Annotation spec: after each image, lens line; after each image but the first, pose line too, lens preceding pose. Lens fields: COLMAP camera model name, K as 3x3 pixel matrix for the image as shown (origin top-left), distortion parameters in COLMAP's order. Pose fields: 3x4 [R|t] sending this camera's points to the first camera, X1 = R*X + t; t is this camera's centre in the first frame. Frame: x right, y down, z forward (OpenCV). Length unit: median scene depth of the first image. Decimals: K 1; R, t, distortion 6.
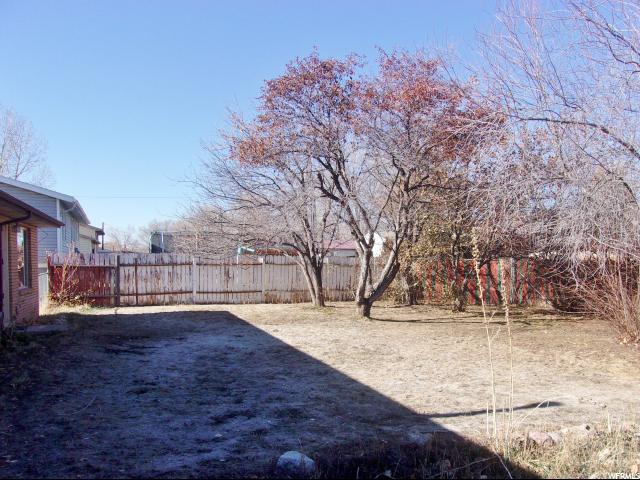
lens RADIAL K [[525.4, 0, 320.3], [0, 525.4, 247.0], [0, 0, 1]] dist [-0.002573, 0.039221]
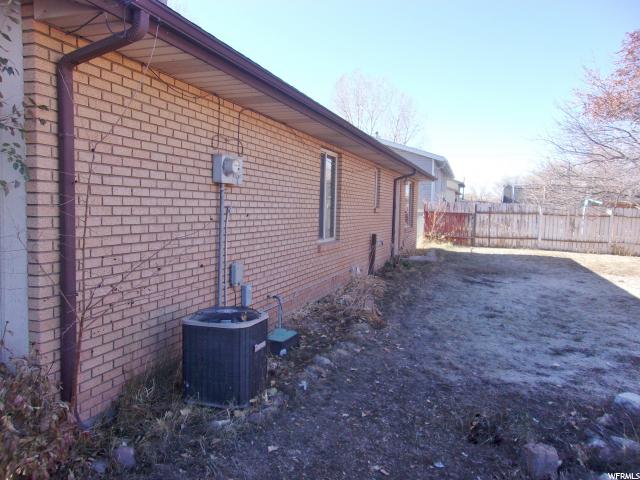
lens RADIAL K [[525.4, 0, 320.3], [0, 525.4, 247.0], [0, 0, 1]] dist [-0.002573, 0.039221]
pose [[0.817653, 0.067318, -0.571763, 0.021859], [-0.015471, 0.995351, 0.095065, 0.004134], [0.575504, -0.068884, 0.814893, -0.199246]]
